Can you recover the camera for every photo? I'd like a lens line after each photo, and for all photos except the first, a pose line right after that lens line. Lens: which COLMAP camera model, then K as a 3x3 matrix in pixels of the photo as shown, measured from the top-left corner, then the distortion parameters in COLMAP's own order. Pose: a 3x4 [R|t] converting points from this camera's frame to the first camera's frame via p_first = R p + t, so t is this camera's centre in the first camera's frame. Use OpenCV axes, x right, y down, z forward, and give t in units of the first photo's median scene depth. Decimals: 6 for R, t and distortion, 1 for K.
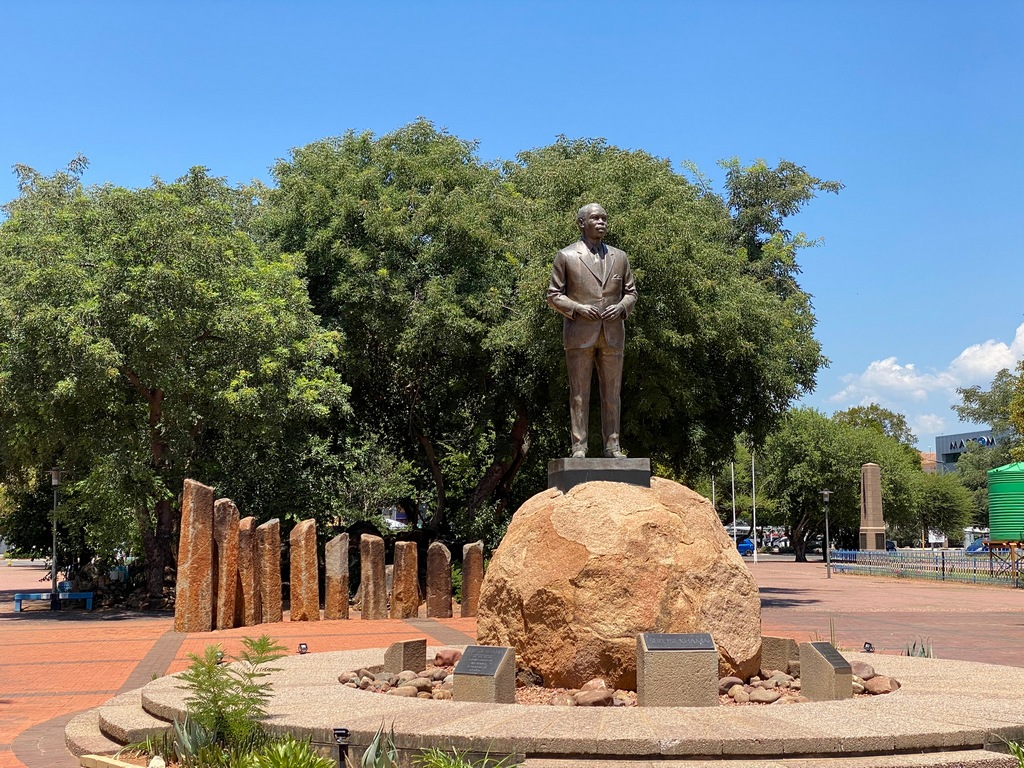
lens RADIAL K [[1502.5, 0, 512.0], [0, 1502.5, 384.0], [0, 0, 1]] dist [-0.005029, 0.886525]
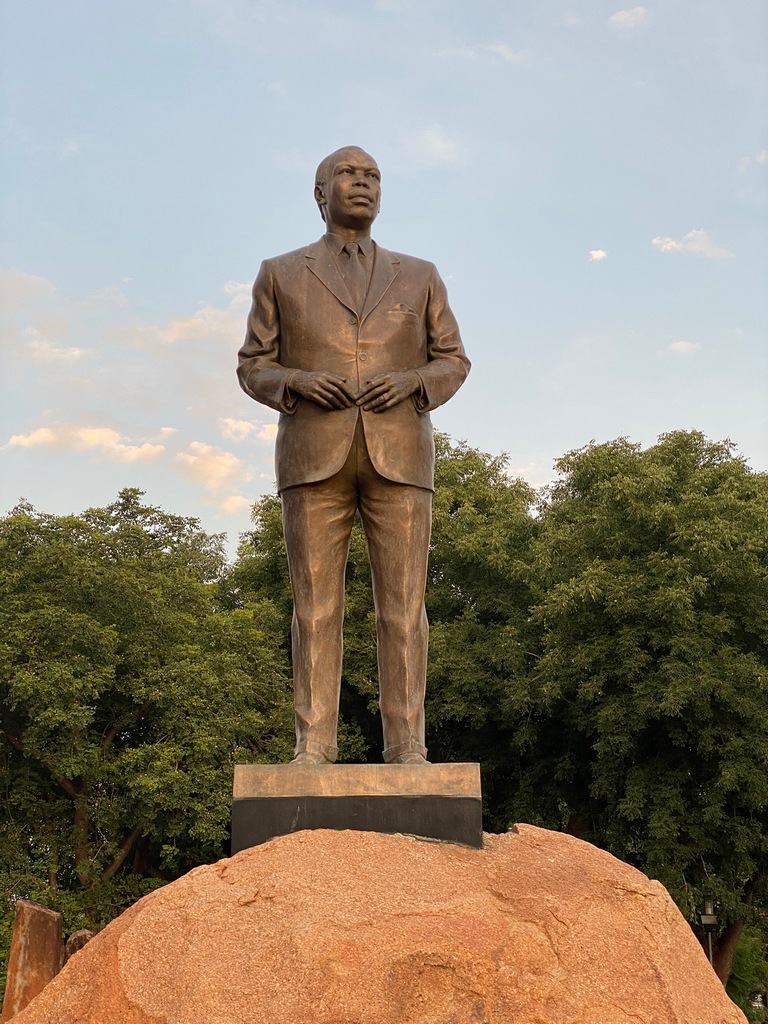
lens RADIAL K [[1502.5, 0, 384.0], [0, 1502.5, 512.0], [0, 0, 1]] dist [-0.005029, 0.886525]
pose [[0.983426, -0.054095, -0.173051, 0.060908], [0.018809, 0.979743, -0.199372, 0.027996], [0.180331, 0.192813, 0.964523, 0.292244]]
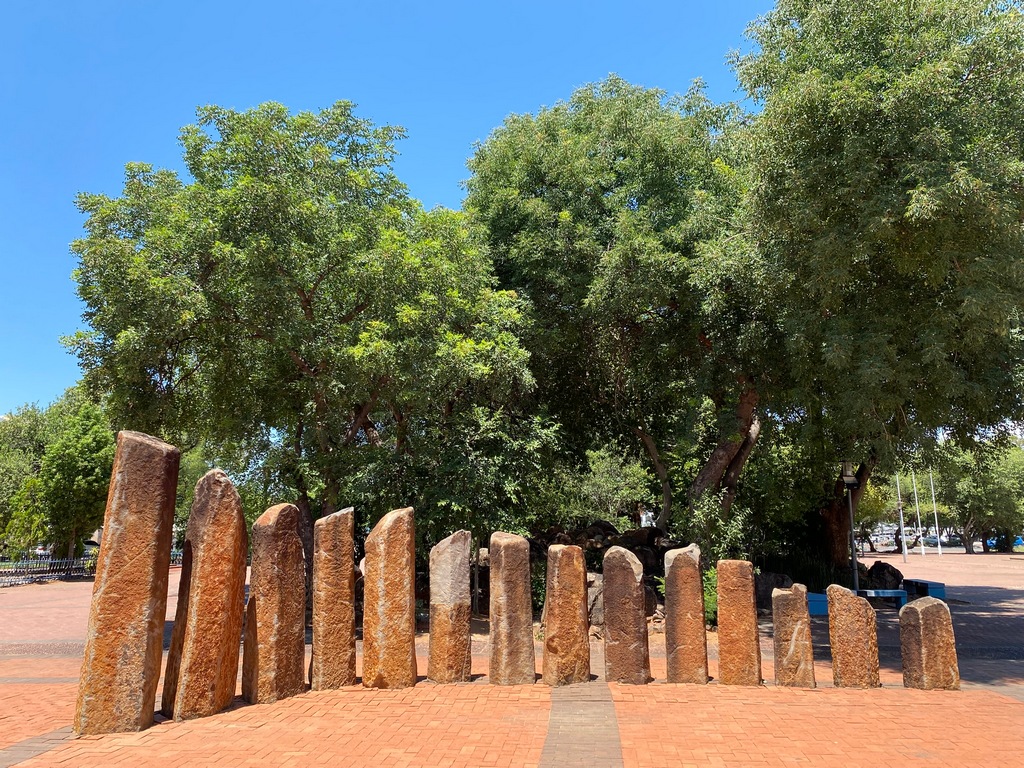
lens RADIAL K [[763.2, 0, 506.3], [0, 763.2, 362.2], [0, 0, 1]] dist [0.010584, -0.005811]
pose [[0.958711, -0.063137, -0.277285, -0.003969], [0.029463, 0.991848, -0.123970, 0.066384], [0.282852, 0.110682, 0.952756, 0.664836]]
